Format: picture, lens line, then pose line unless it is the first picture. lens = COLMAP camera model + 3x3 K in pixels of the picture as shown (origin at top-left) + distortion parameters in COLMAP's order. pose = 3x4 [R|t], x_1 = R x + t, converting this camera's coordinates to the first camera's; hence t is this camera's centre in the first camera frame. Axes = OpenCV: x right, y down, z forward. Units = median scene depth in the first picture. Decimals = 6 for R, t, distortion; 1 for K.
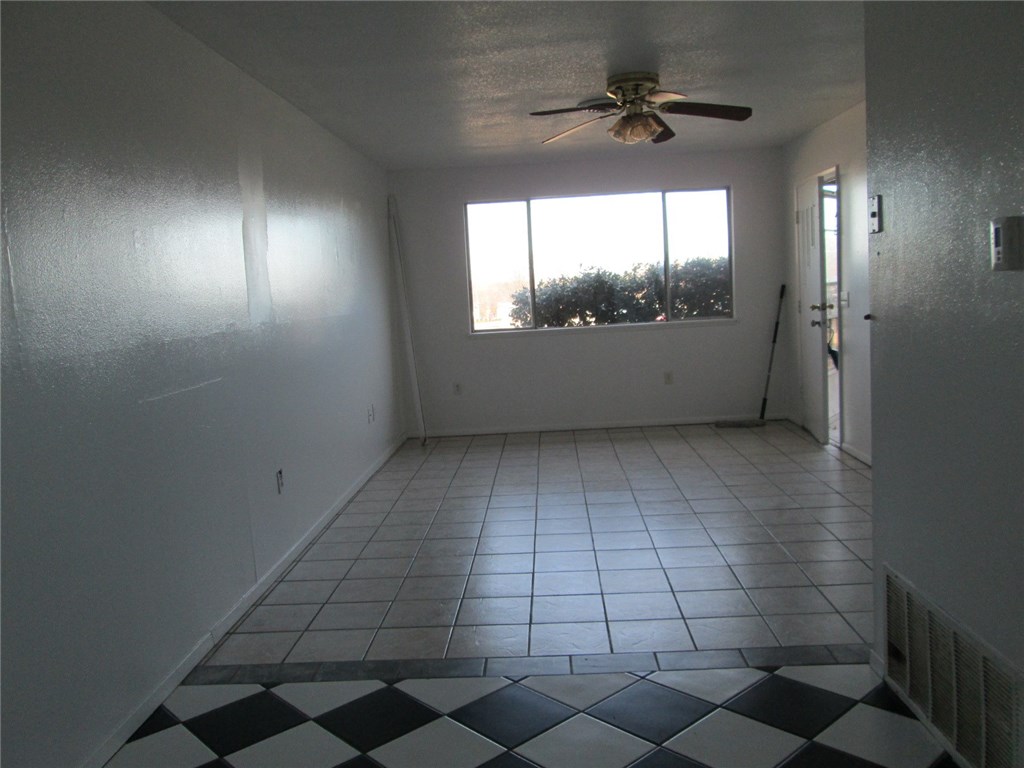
lens RADIAL K [[857.3, 0, 506.6], [0, 857.3, 378.3], [0, 0, 1]] dist [-0.044492, 0.017187]
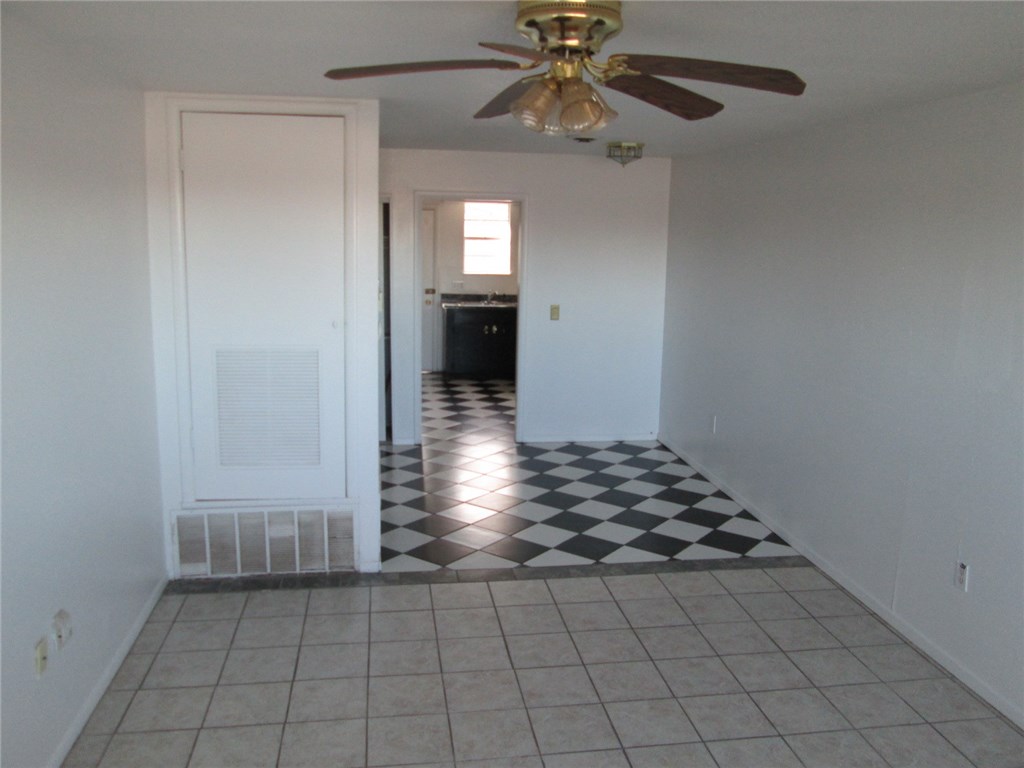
lens RADIAL K [[857.3, 0, 506.6], [0, 857.3, 378.3], [0, 0, 1]] dist [-0.044492, 0.017187]
pose [[-0.980673, 0.072827, -0.181595, 0.251902], [0.017395, 0.956921, 0.289826, -0.255048], [0.194880, 0.281065, -0.939694, 1.329637]]
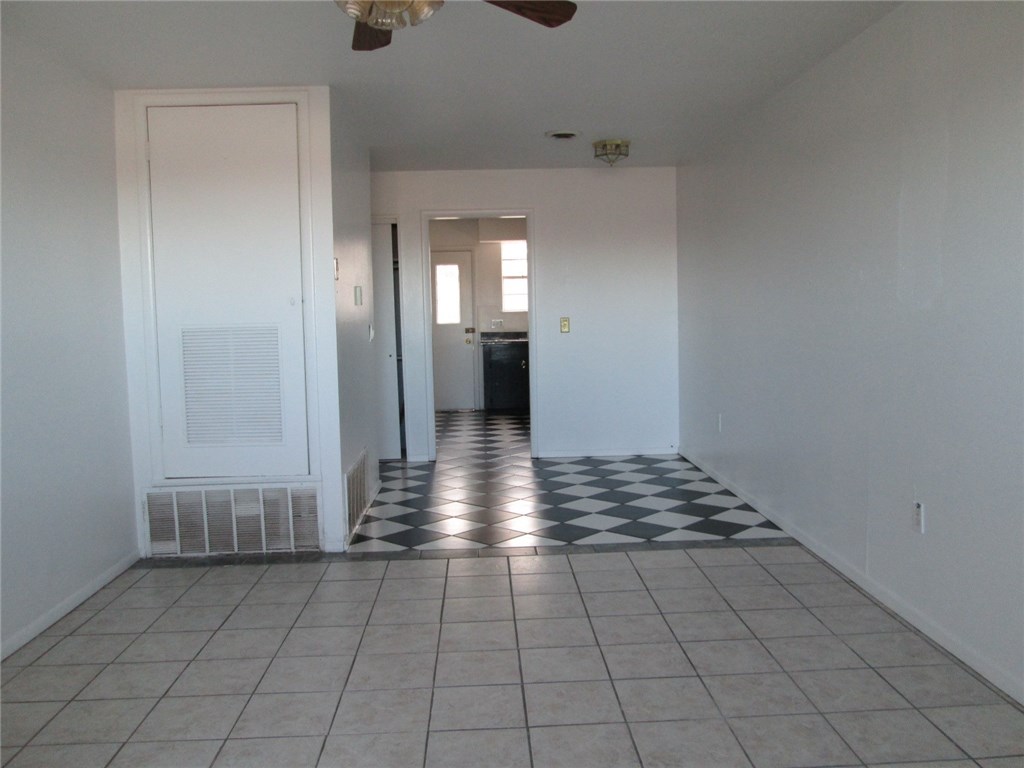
lens RADIAL K [[857.3, 0, 506.6], [0, 857.3, 378.3], [0, 0, 1]] dist [-0.044492, 0.017187]
pose [[-0.993377, 0.088778, -0.072943, 0.119515], [0.073451, 0.978834, 0.191022, -0.141846], [0.088358, 0.184400, -0.978872, 1.371692]]
